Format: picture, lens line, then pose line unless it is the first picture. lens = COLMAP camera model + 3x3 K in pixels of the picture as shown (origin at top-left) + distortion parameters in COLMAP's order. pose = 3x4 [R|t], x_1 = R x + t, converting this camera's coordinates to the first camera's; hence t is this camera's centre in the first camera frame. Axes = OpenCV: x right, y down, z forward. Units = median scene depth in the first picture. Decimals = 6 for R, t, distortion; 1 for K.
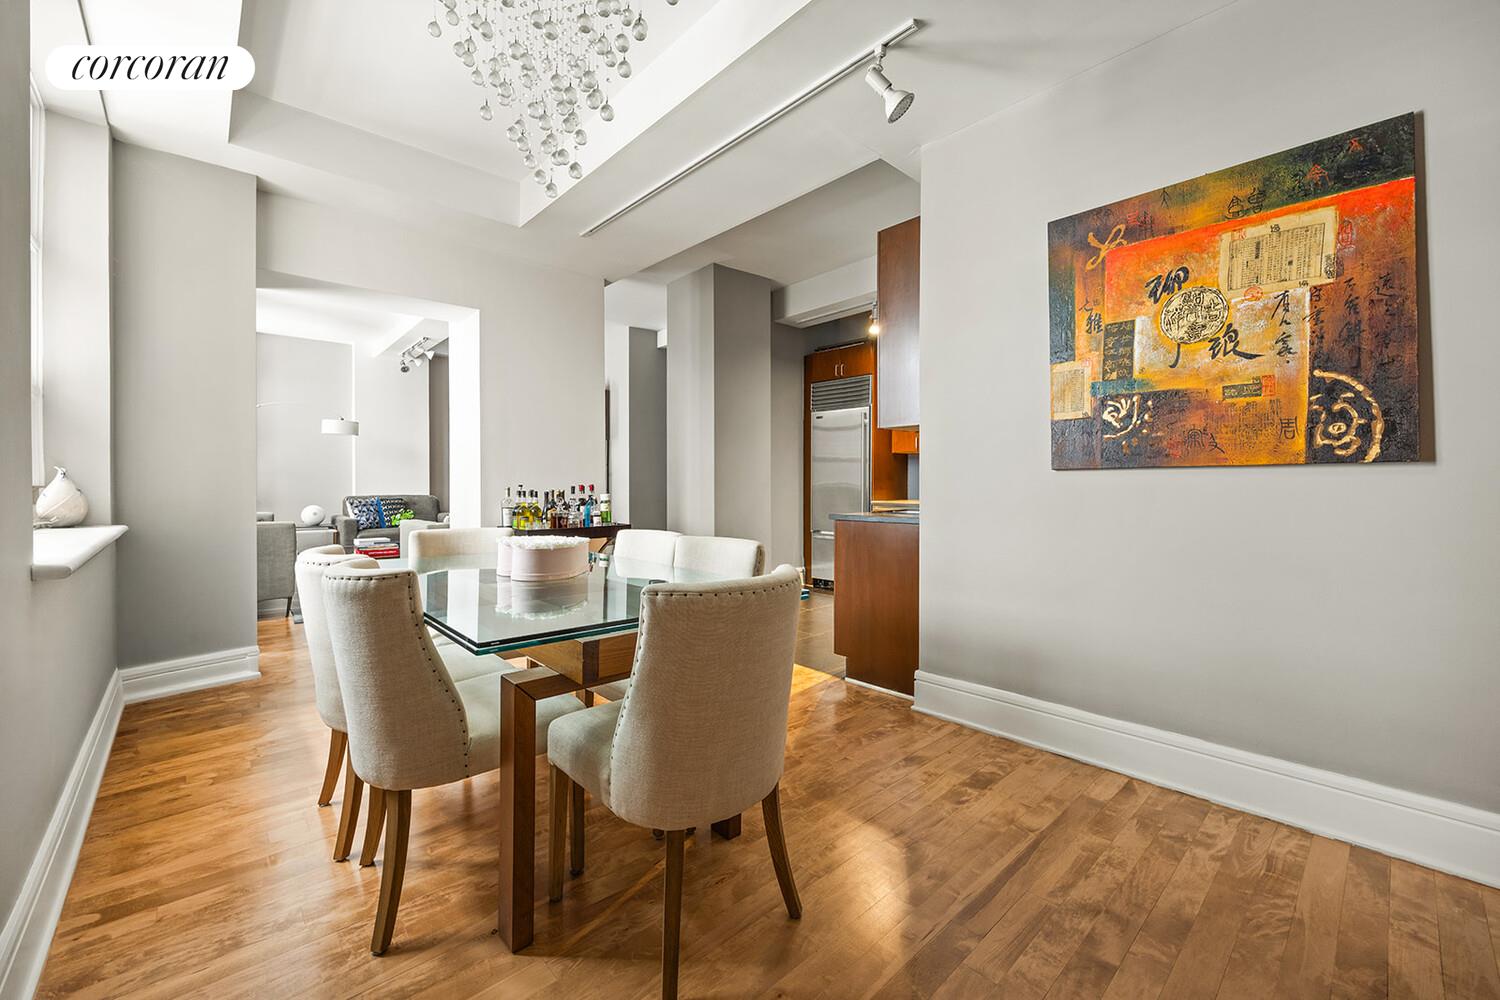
lens RADIAL K [[591.5, 0, 754.9], [0, 591.5, 502.7], [0, 0, 1]] dist [0.003741, 0.000178]
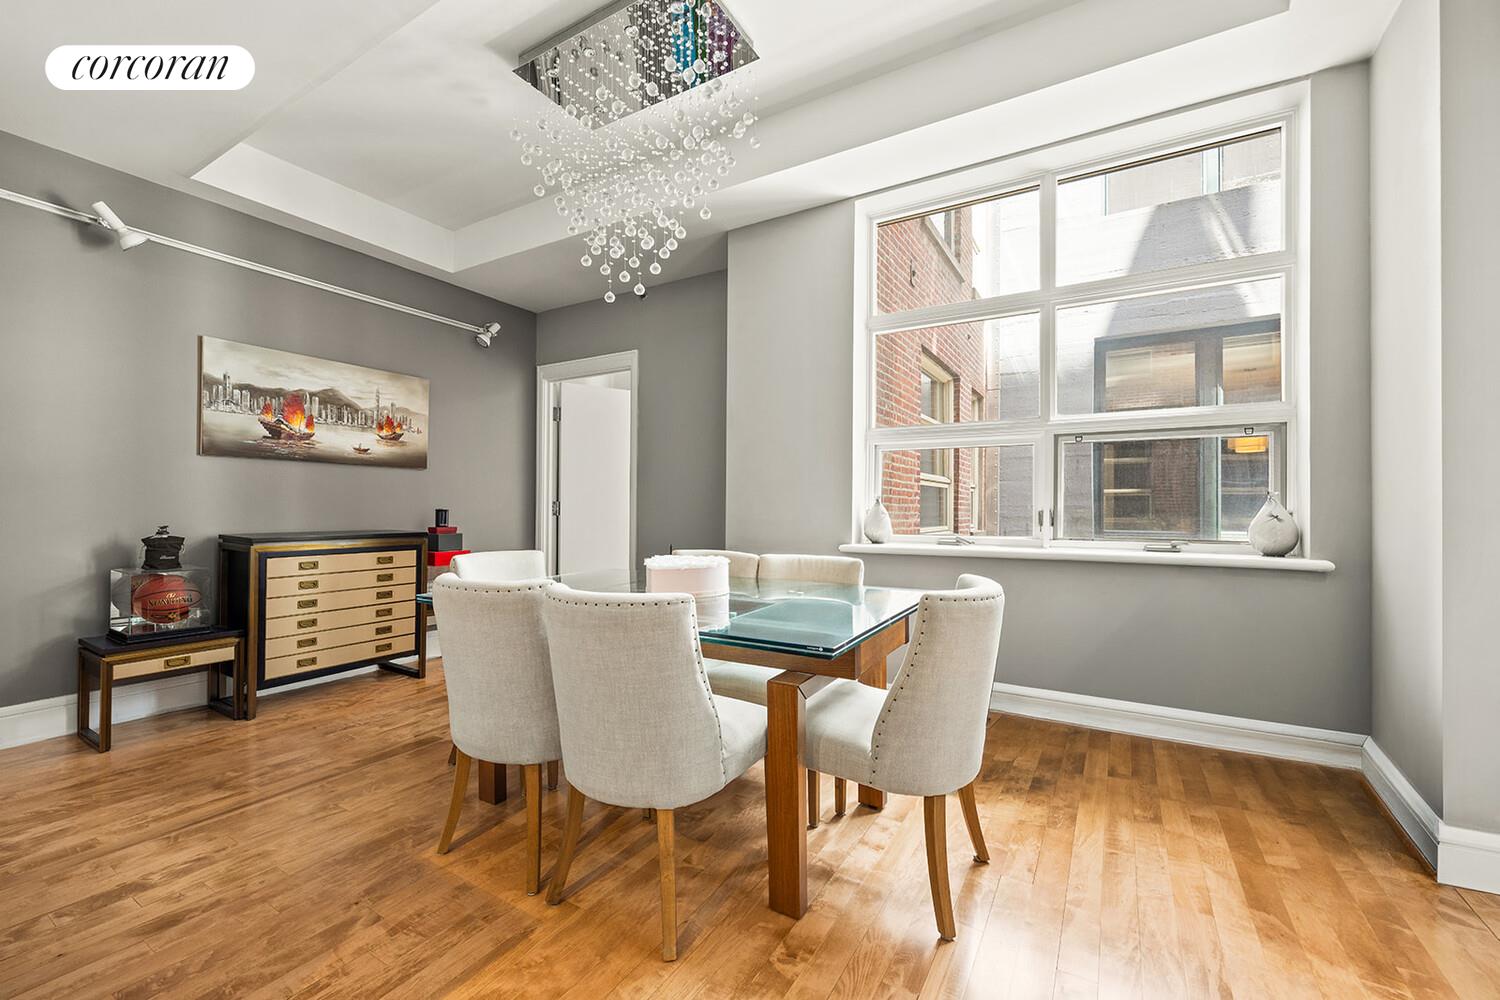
lens RADIAL K [[591.5, 0, 752.4], [0, 591.5, 502.4], [0, 0, 1]] dist [0.003741, 0.000178]
pose [[-0.954417, -0.005914, -0.298419, -0.173017], [-0.011806, 0.999769, 0.017947, -0.052670], [0.298244, 0.020652, -0.954266, 2.078237]]
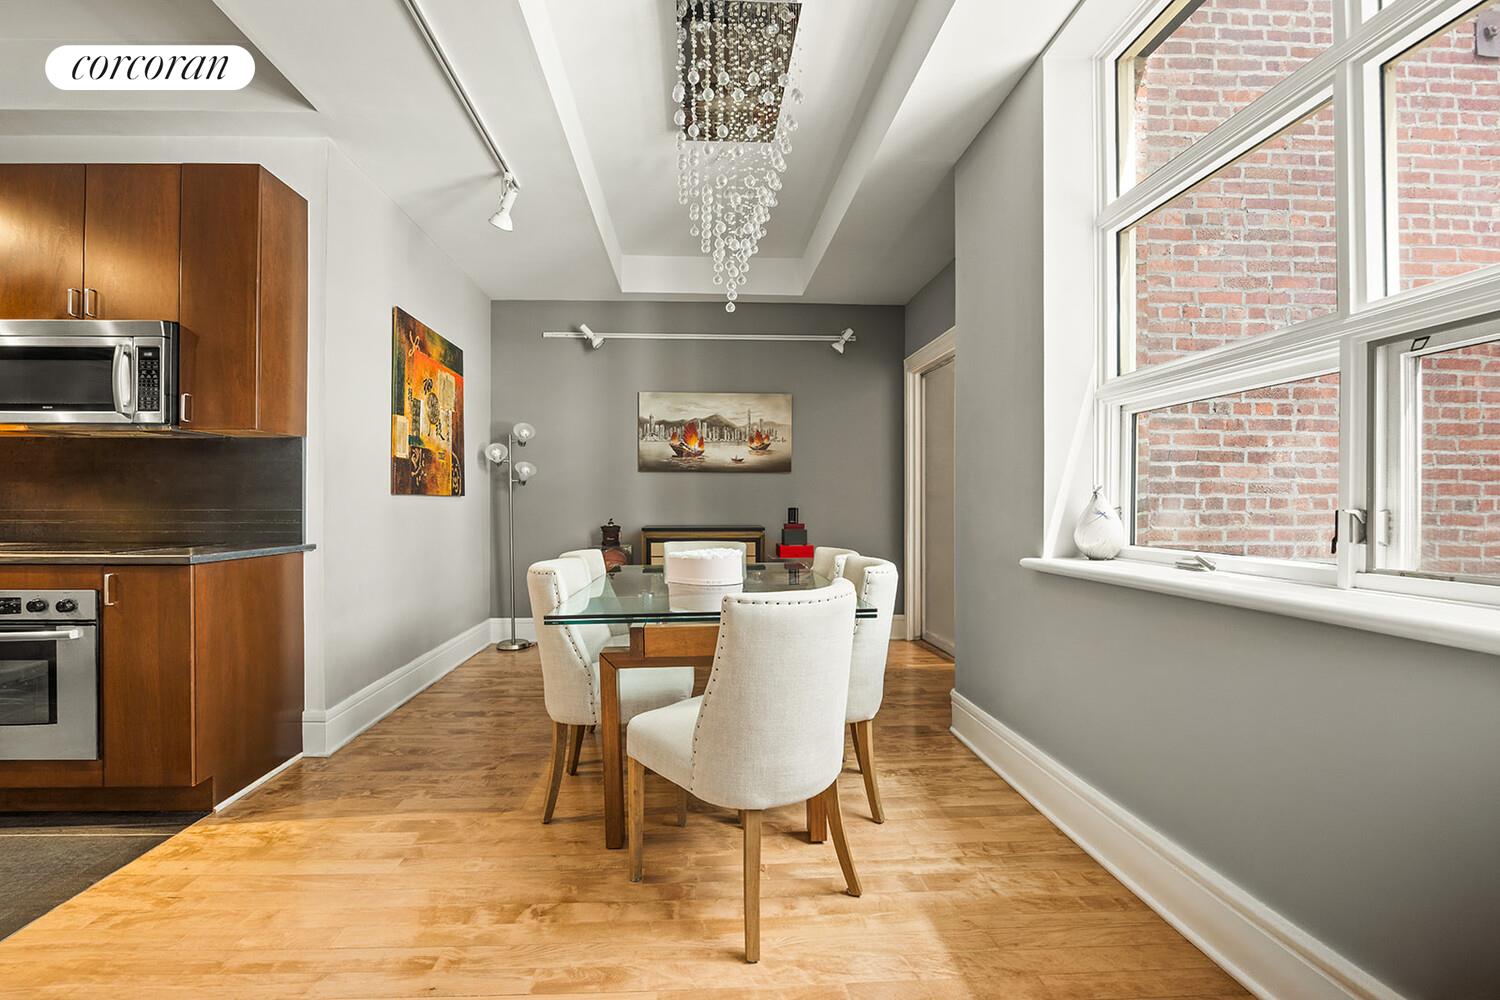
lens RADIAL K [[654.2, 0, 749.1], [0, 654.2, 499.5], [0, 0, 1]] dist [-0.028681, 0.000399]
pose [[-0.788280, 0.007355, 0.615273, -1.156538], [0.018798, 0.999750, 0.012133, -0.046480], [-0.615030, 0.021130, -0.788221, 1.918222]]
